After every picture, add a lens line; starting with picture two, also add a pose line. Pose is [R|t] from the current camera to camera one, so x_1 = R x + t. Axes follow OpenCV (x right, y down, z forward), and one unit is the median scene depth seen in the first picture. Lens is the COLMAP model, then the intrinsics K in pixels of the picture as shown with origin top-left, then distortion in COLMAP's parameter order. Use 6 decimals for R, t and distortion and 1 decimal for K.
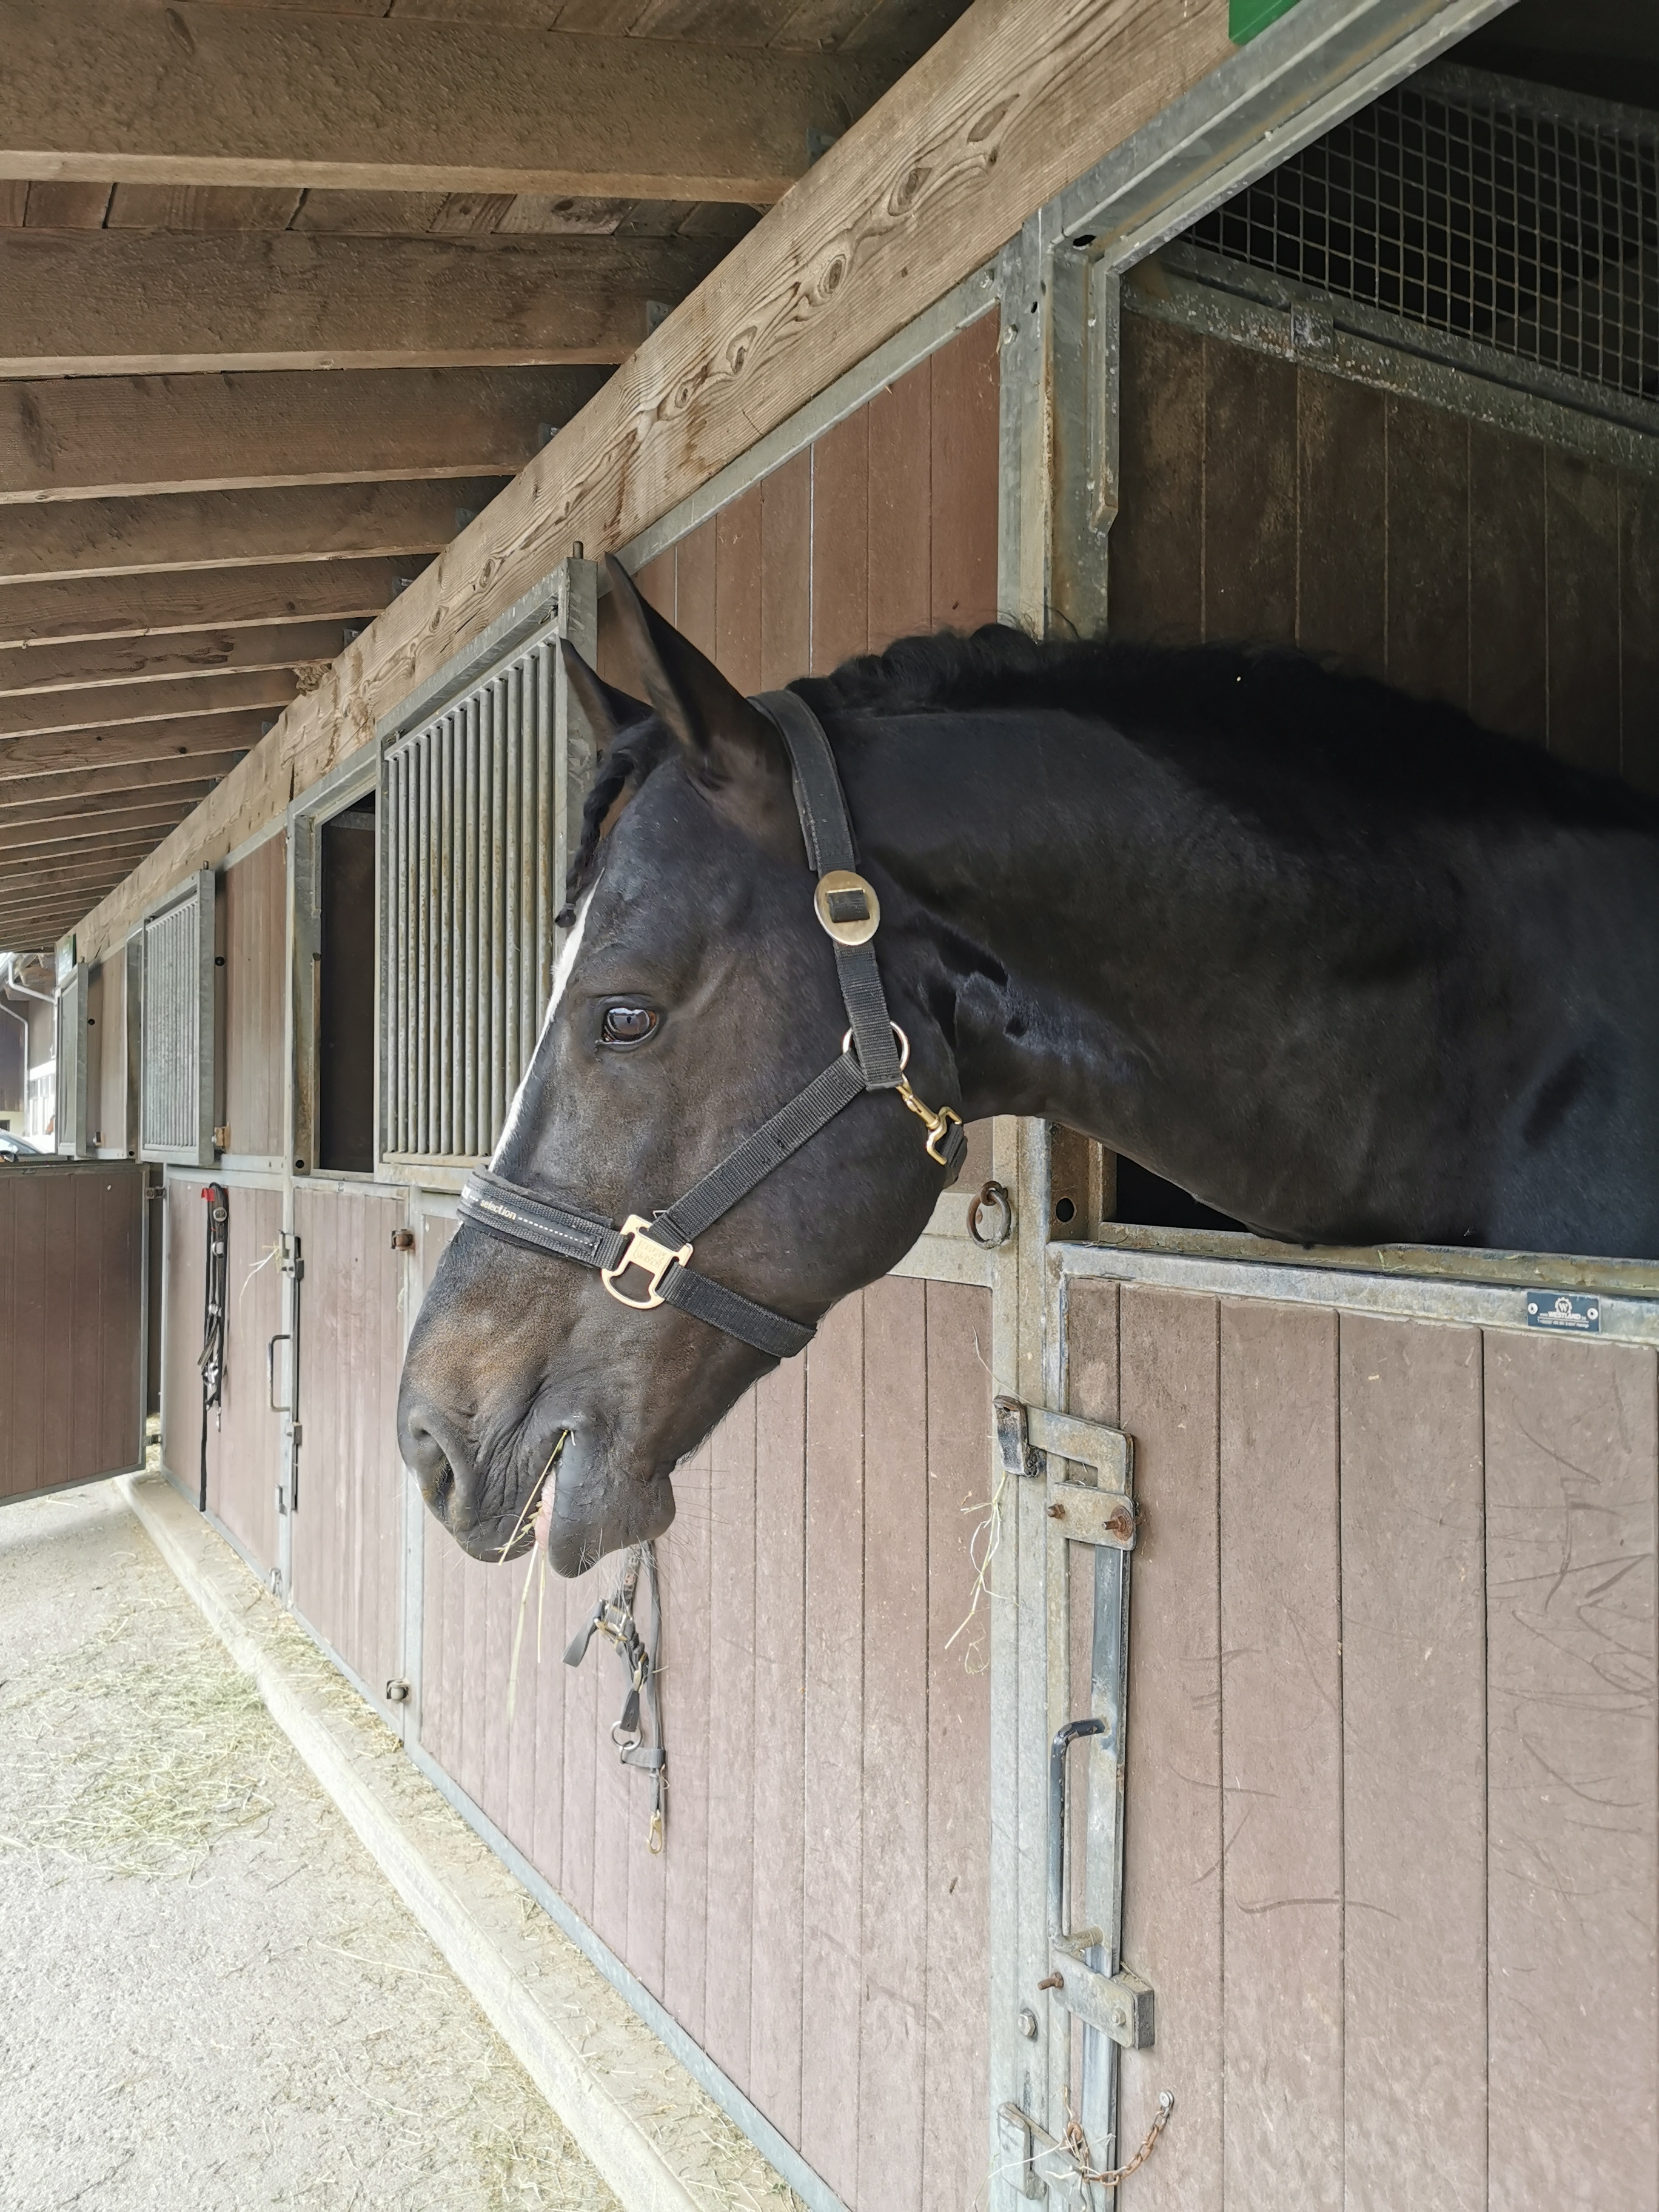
lens RADIAL K [[1731.5, 0, 826.8], [0, 1731.5, 1094.4], [0, 0, 1]] dist [0.064738, -0.076051]
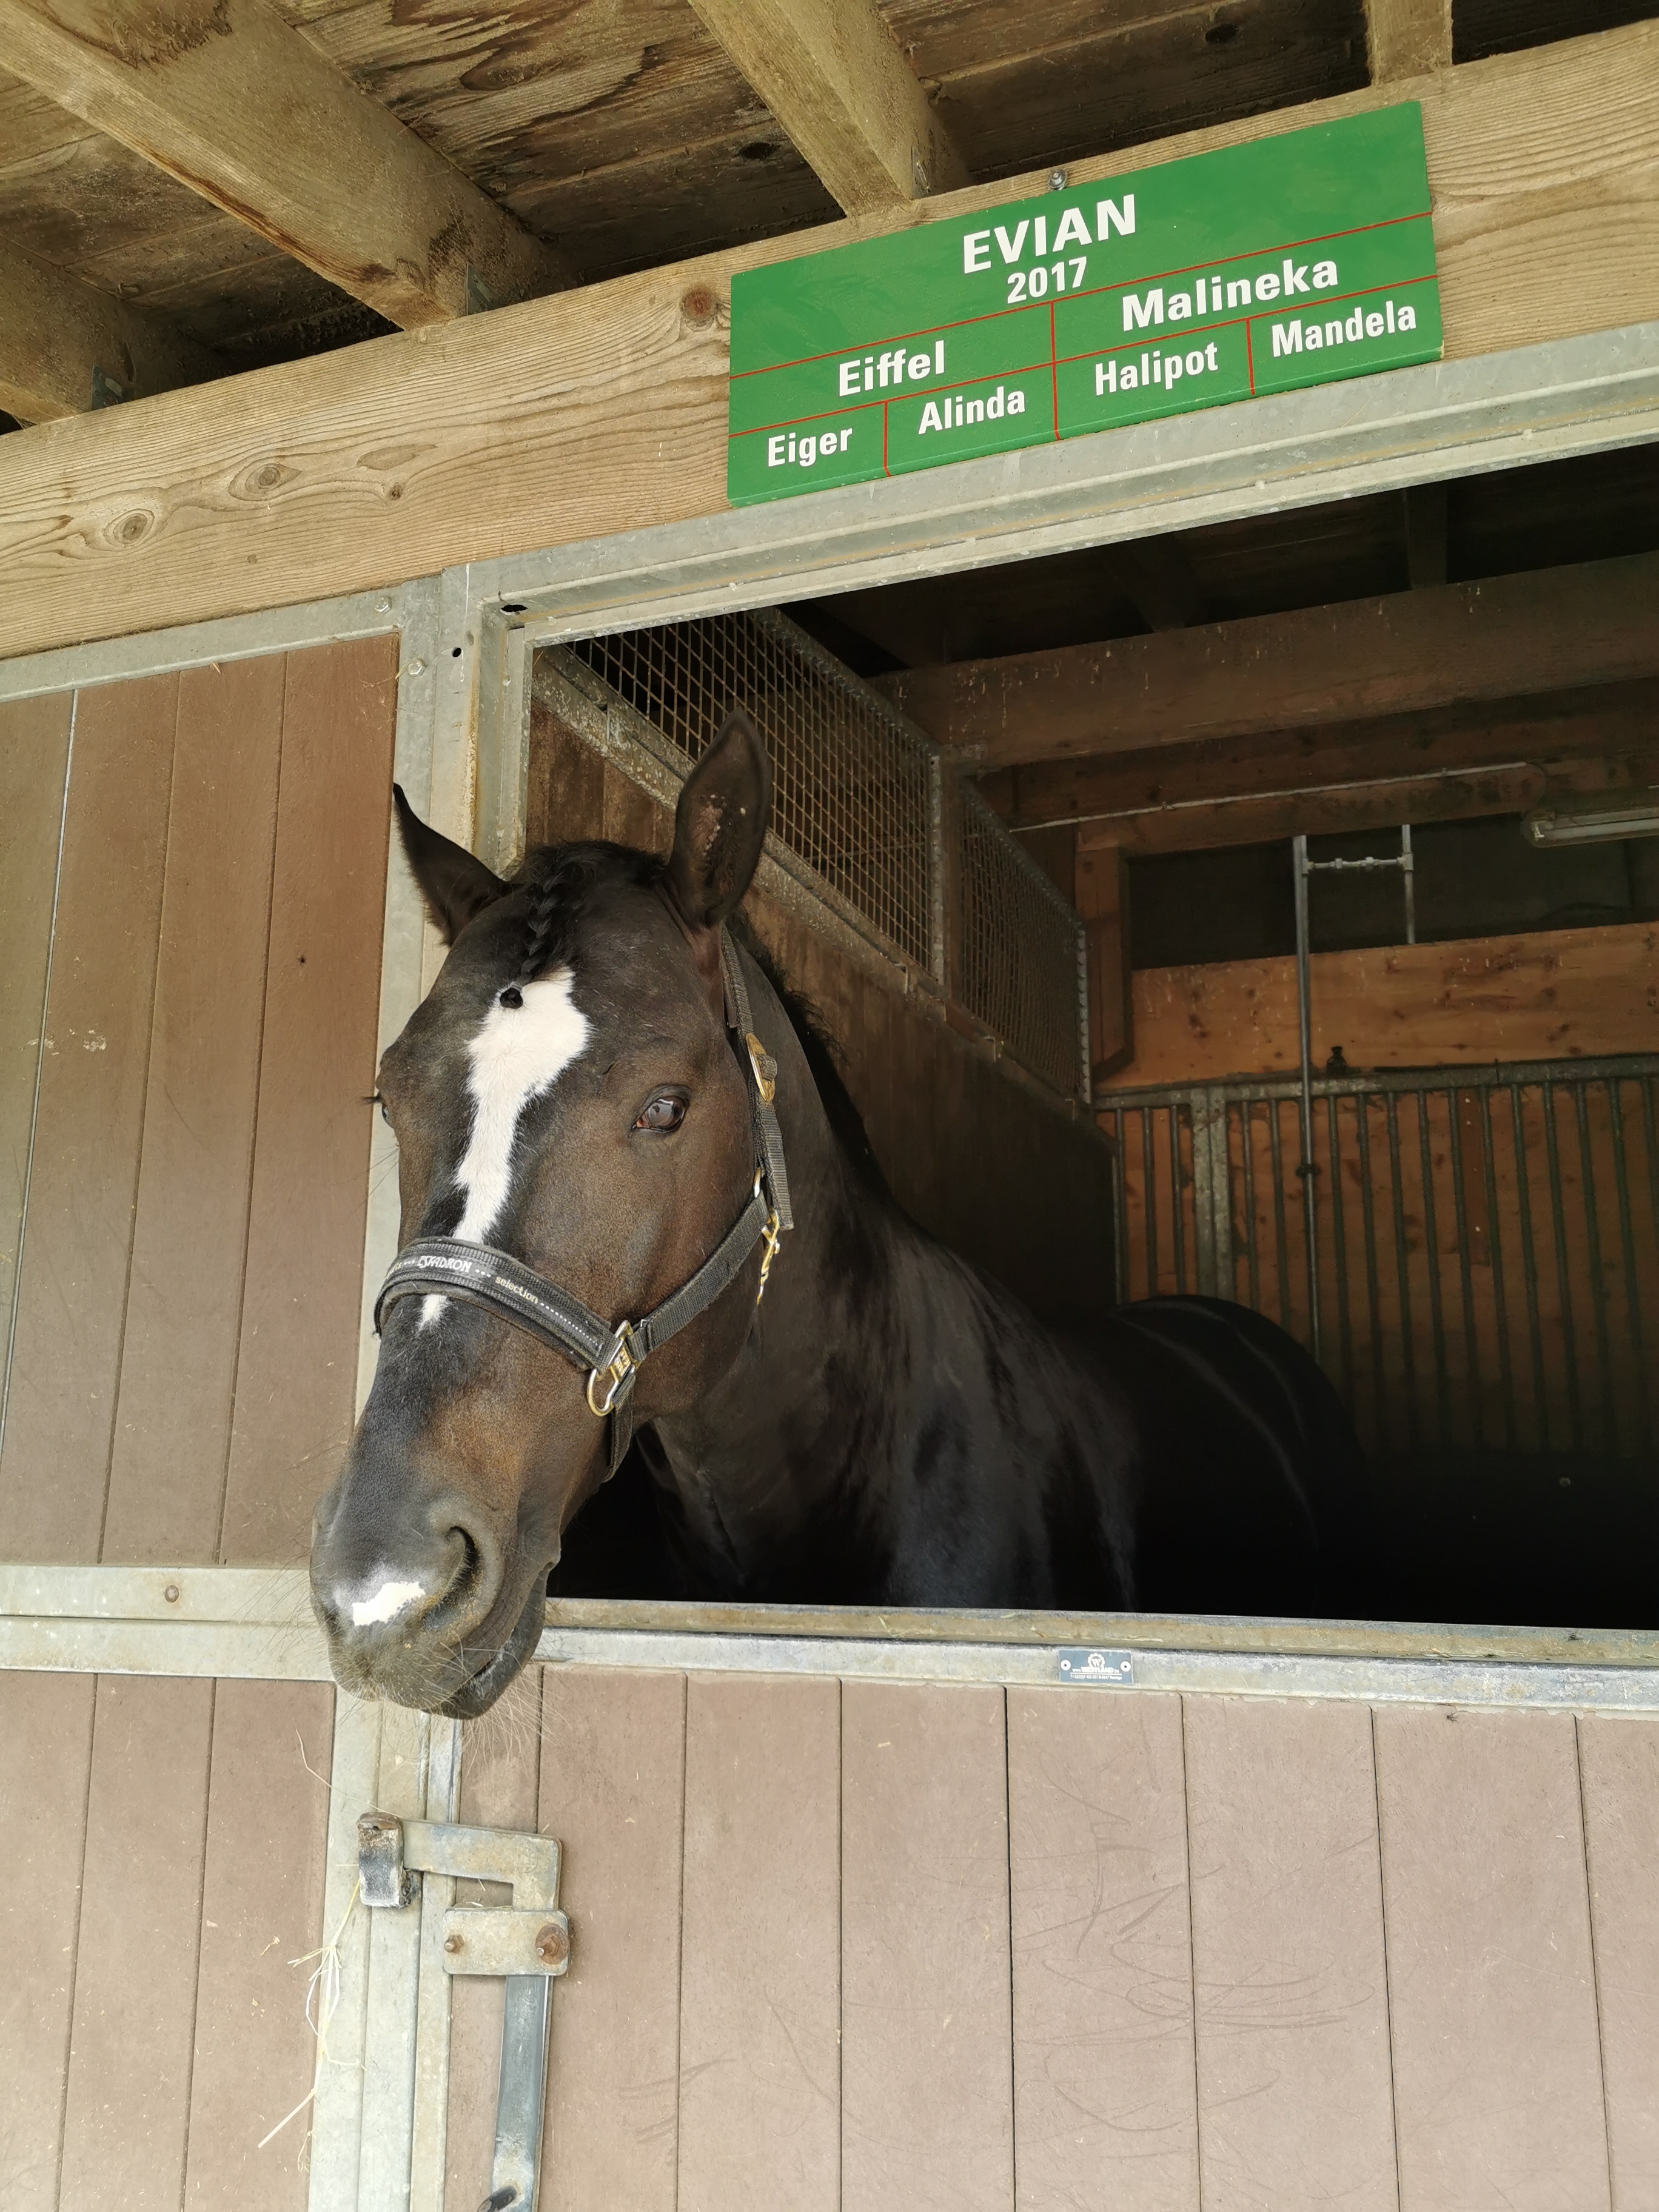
lens RADIAL K [[1719.8, 0, 832.7], [0, 1719.8, 1085.2], [0, 0, 1]] dist [0.106264, -0.157578]
pose [[0.751093, 0.123735, 0.648498, -0.370827], [-0.009137, 0.984134, -0.177193, -0.035070], [-0.660134, 0.127163, 0.740306, 0.169875]]
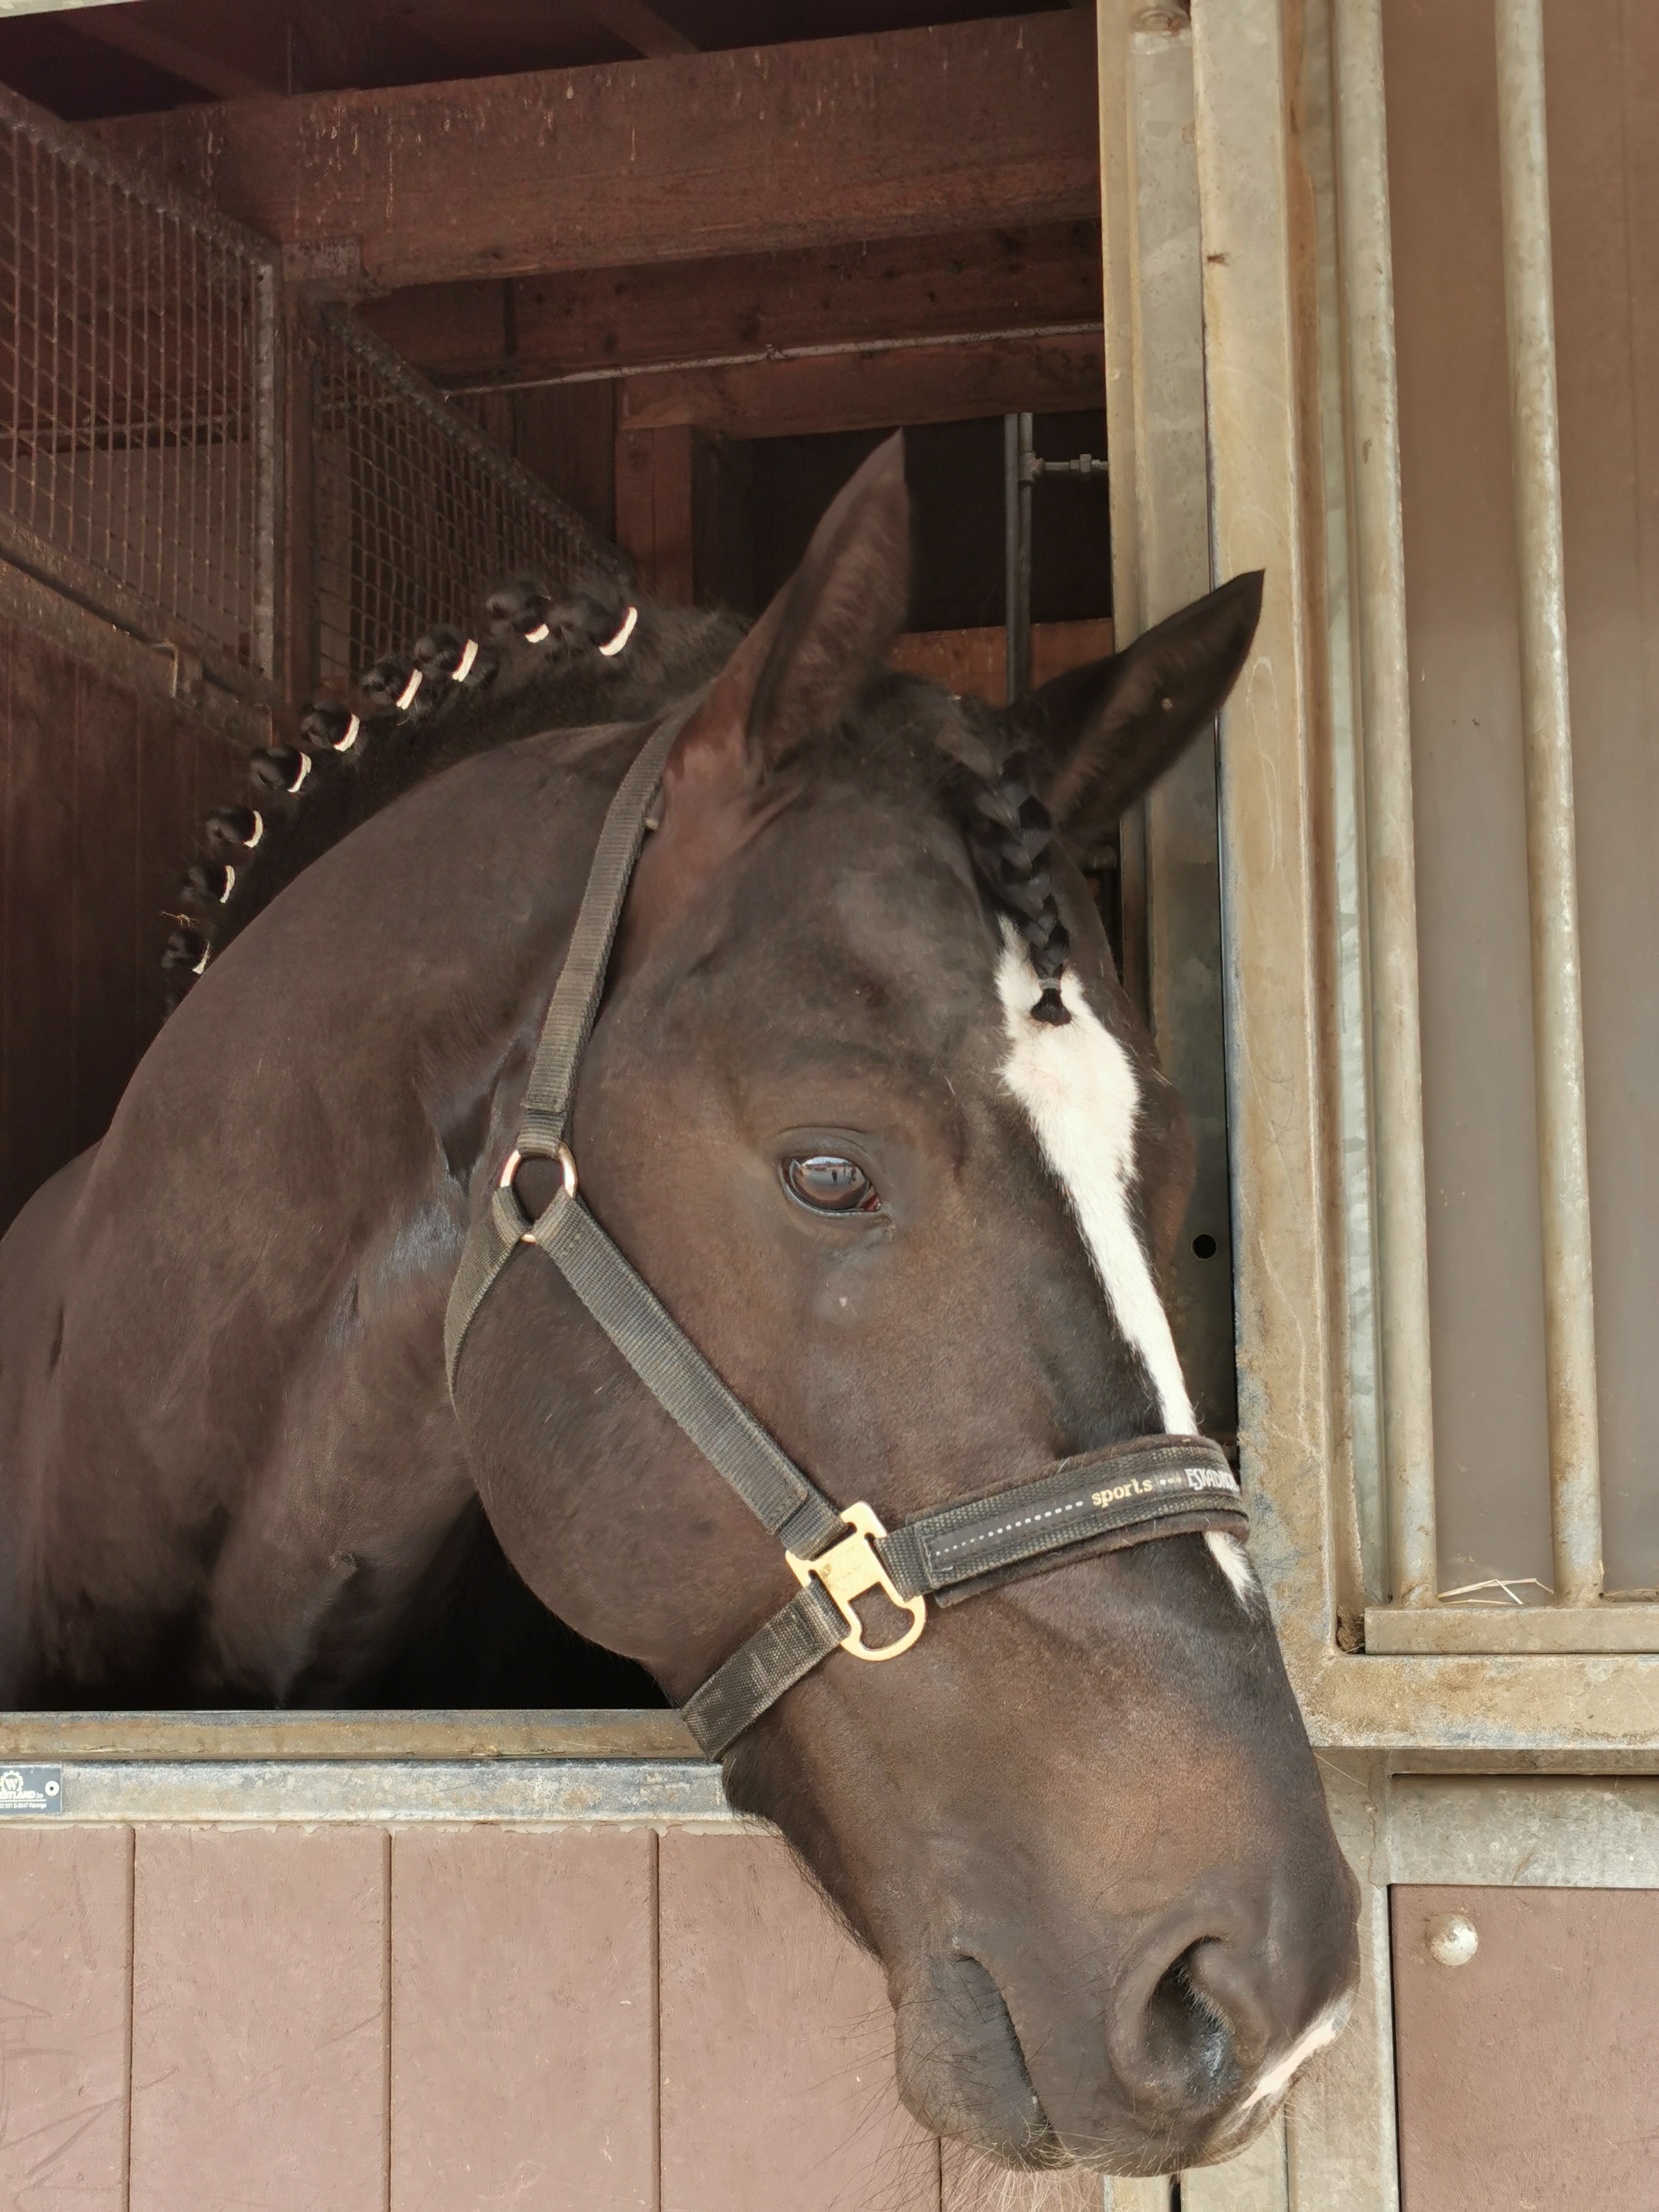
lens RADIAL K [[3252.9, 0, 829.5], [0, 3252.9, 1106.0], [0, 0, 1]] dist [0.014679, 0.130142]
pose [[0.672423, 0.068028, 0.737034, -0.296474], [-0.000256, 0.995789, -0.091678, -0.029750], [-0.740167, 0.061458, 0.669609, -0.160686]]
